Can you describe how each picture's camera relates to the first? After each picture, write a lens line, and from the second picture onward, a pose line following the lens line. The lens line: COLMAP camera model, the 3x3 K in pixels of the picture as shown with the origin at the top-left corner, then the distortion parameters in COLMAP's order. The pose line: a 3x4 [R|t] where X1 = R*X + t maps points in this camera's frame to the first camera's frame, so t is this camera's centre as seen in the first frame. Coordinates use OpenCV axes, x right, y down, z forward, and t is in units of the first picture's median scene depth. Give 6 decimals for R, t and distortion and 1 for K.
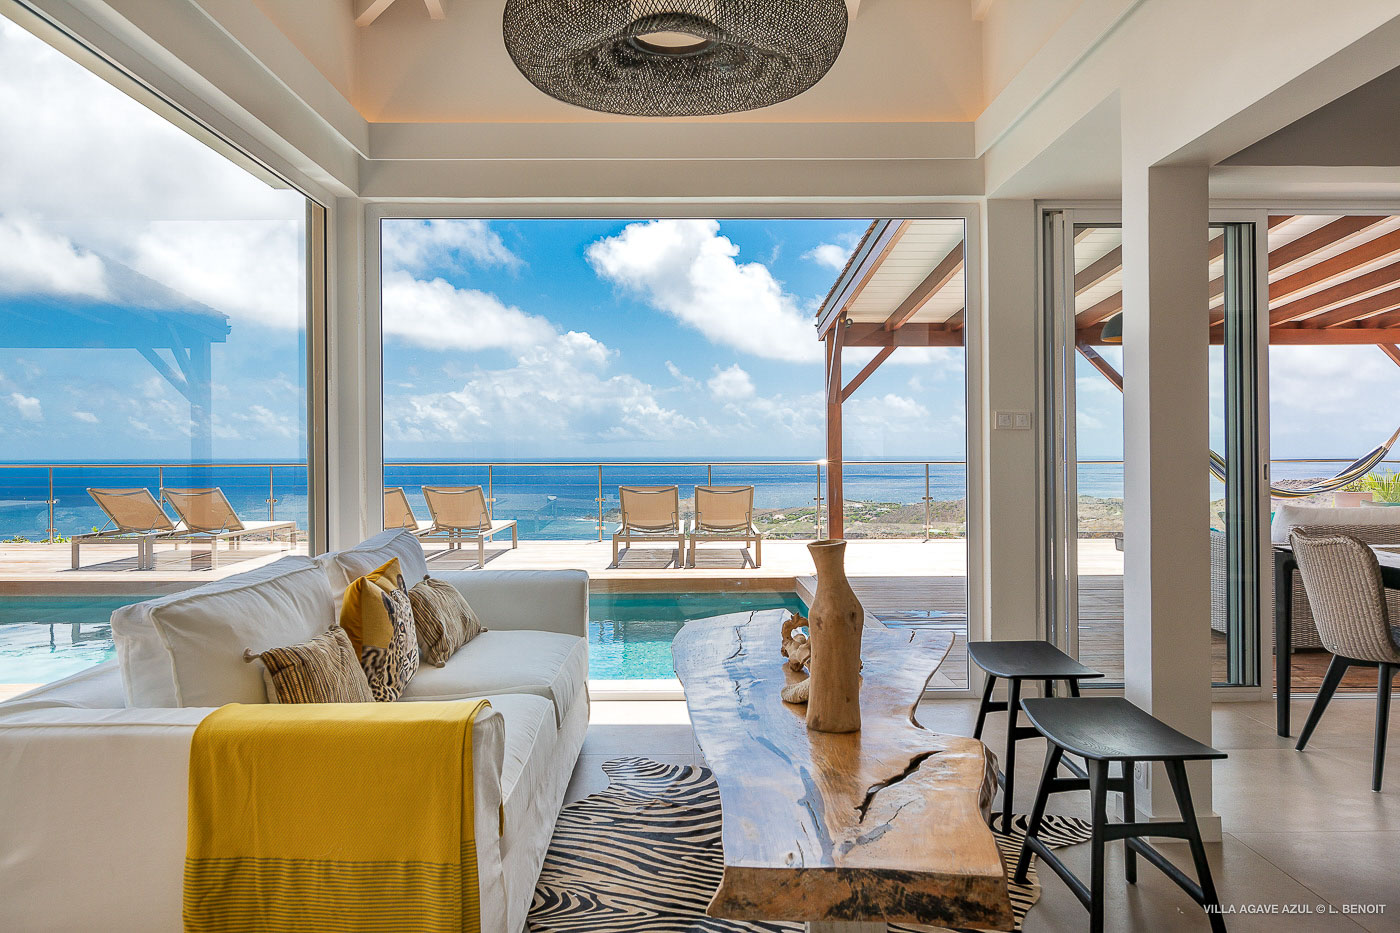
lens RADIAL K [[975.8, 0, 710.3], [0, 975.8, 453.8], [0, 0, 1]] dist [0.001609, -0.000643]
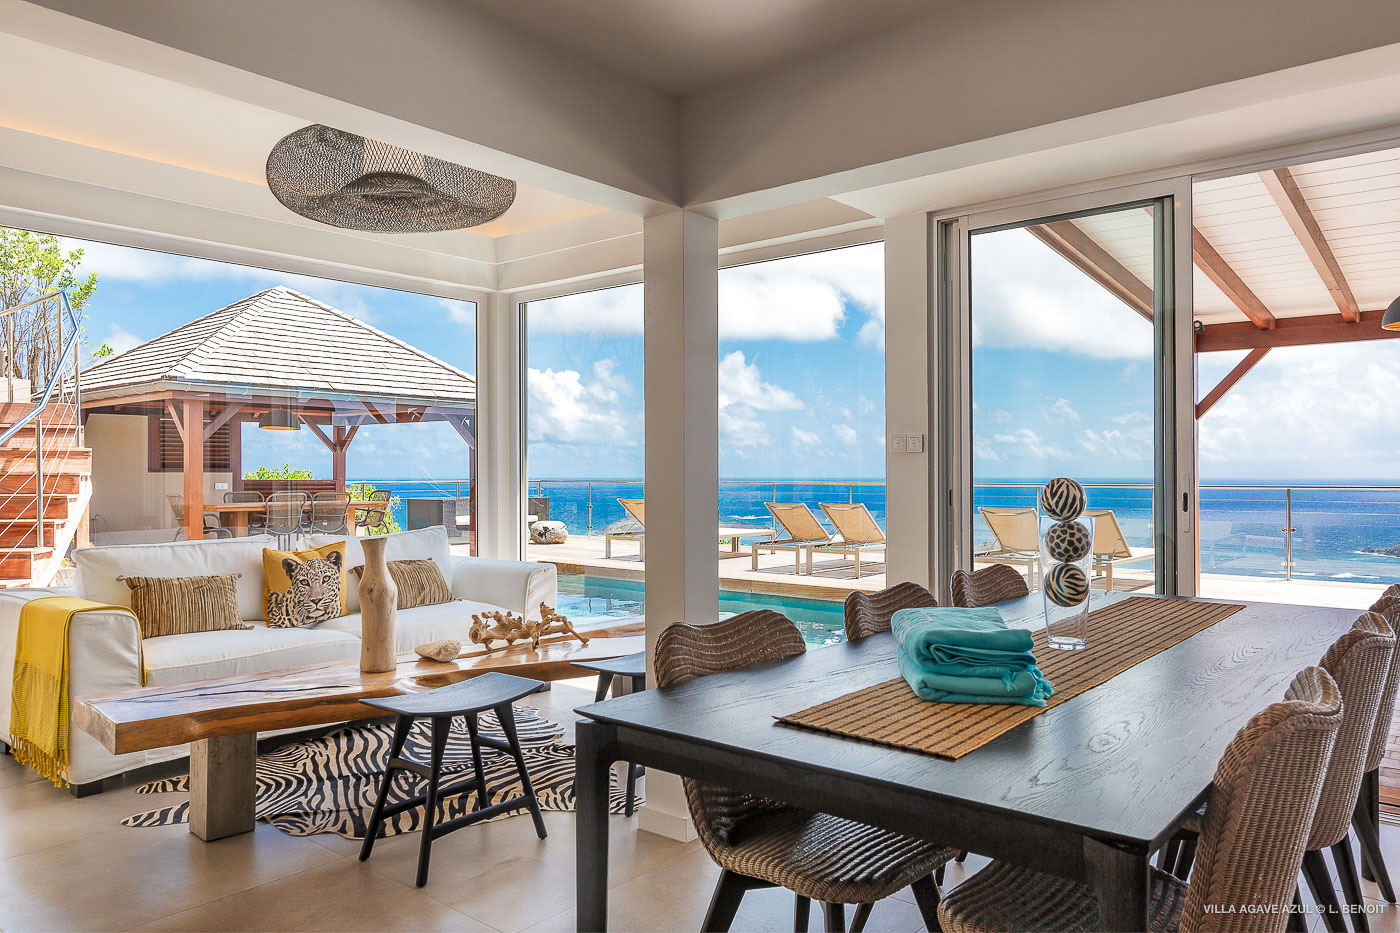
lens RADIAL K [[987.7, 0, 700.0], [0, 987.7, 466.5], [0, 0, 1]] dist [0.009376, 0.002489]
pose [[0.764334, -0.001980, -0.644817, 0.375531], [-0.004230, 0.999958, -0.008084, -0.000662], [0.644806, 0.008907, 0.764294, 0.053222]]
